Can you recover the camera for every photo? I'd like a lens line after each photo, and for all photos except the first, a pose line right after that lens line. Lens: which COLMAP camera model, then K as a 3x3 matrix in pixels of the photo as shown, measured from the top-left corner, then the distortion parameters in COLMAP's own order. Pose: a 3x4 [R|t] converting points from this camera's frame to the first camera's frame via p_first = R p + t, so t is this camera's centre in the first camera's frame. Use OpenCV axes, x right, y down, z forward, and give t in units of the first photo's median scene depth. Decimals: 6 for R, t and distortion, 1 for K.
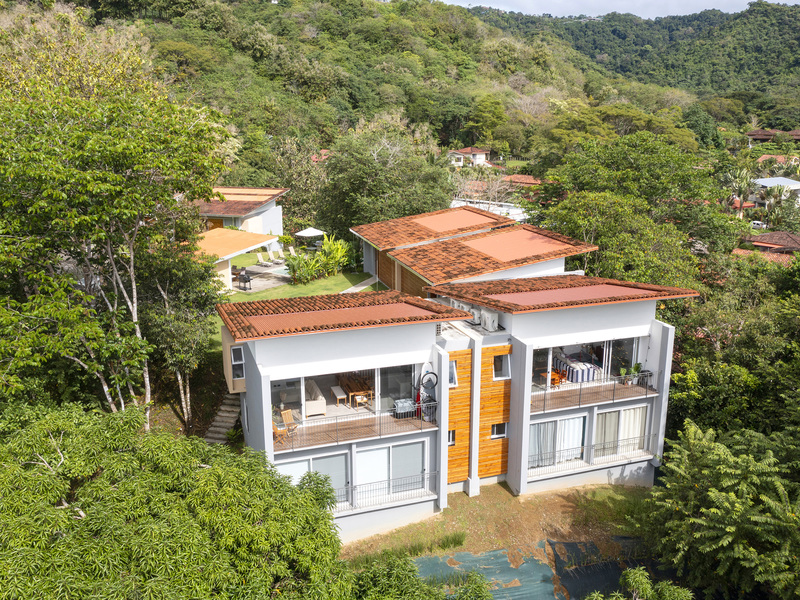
lens RADIAL K [[730.8, 0, 400.0], [0, 730.8, 300.0], [0, 0, 1]] dist [-0.004345, -0.010519]
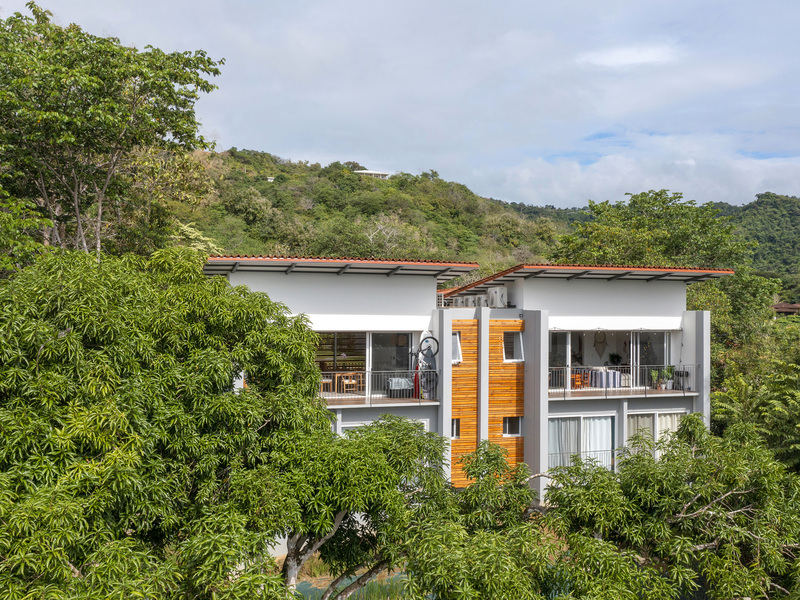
lens RADIAL K [[800.4, 0, 400.0], [0, 800.4, 300.0], [0, 0, 1]] dist [0.009098, 0.004826]
pose [[0.999923, 0.012143, 0.002592, 0.002434], [-0.011002, 0.963281, -0.268269, 0.274374], [-0.005754, 0.268220, 0.963340, 0.070763]]
